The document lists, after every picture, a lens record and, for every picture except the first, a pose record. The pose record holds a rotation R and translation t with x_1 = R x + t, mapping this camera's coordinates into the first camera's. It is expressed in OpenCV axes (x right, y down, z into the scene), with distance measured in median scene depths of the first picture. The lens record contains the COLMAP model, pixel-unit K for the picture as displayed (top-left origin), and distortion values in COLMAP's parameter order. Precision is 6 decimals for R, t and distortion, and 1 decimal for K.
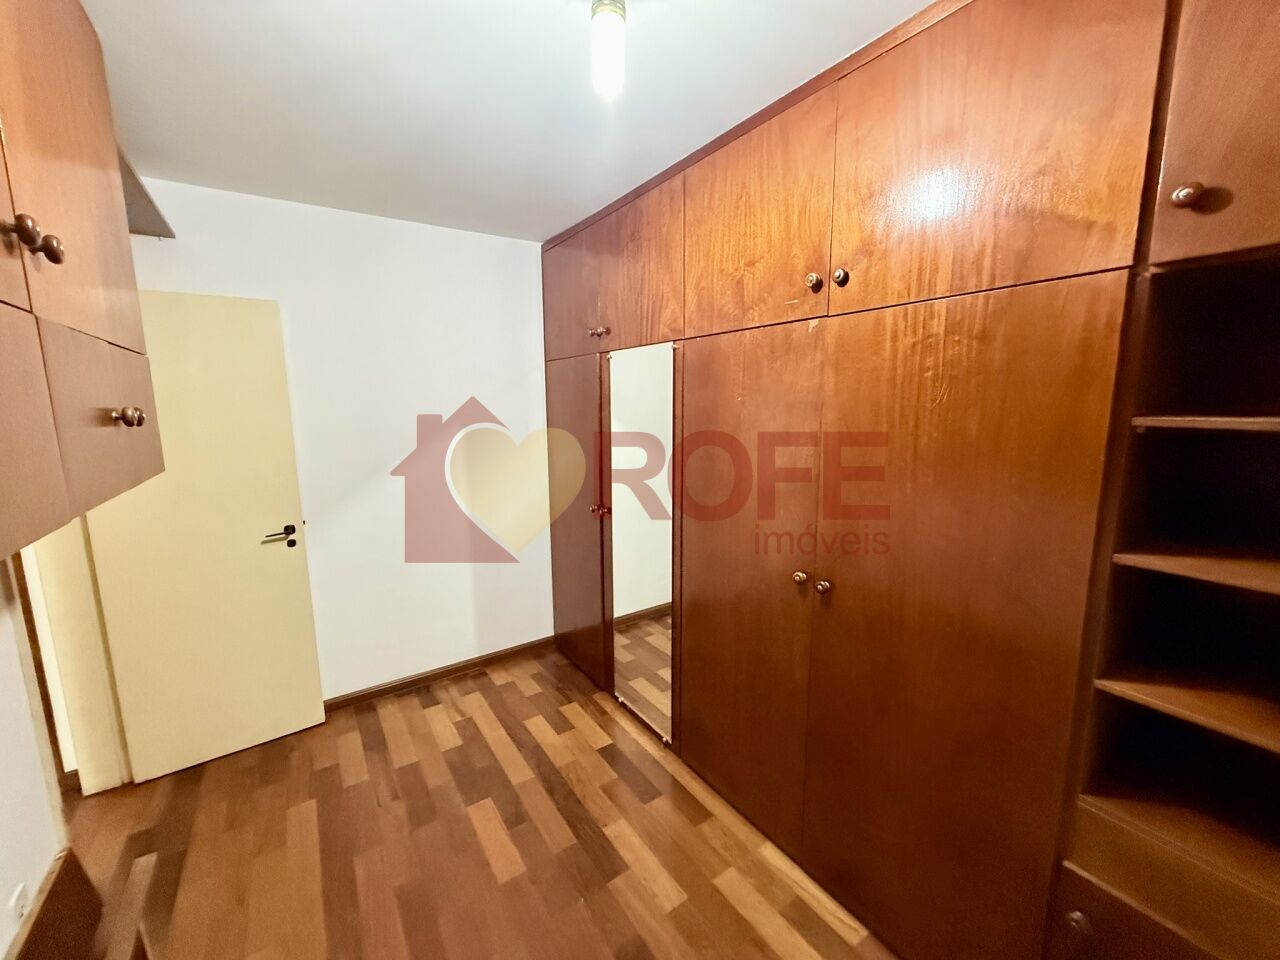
lens RADIAL K [[509.4, 0, 636.5], [0, 509.4, 479.5], [0, 0, 1]] dist [-0.001521, 0.000623]
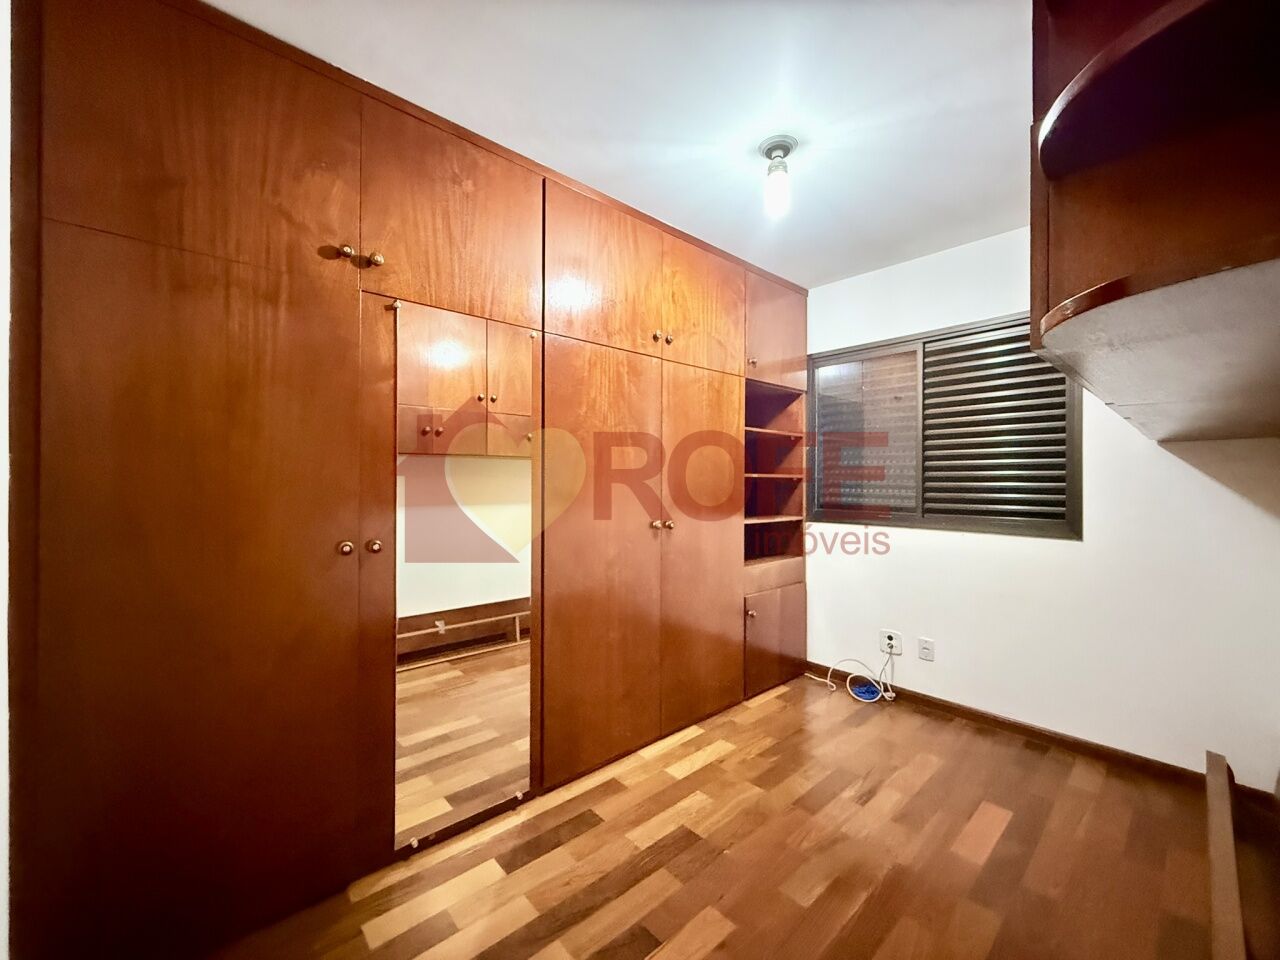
lens RADIAL K [[509.4, 0, 636.5], [0, 509.4, 479.5], [0, 0, 1]] dist [-0.001521, 0.000623]
pose [[-0.128985, 0.005687, 0.991630, -1.049471], [0.143424, 0.989576, 0.012981, 0.028350], [-0.981220, 0.143898, -0.128456, 1.125399]]
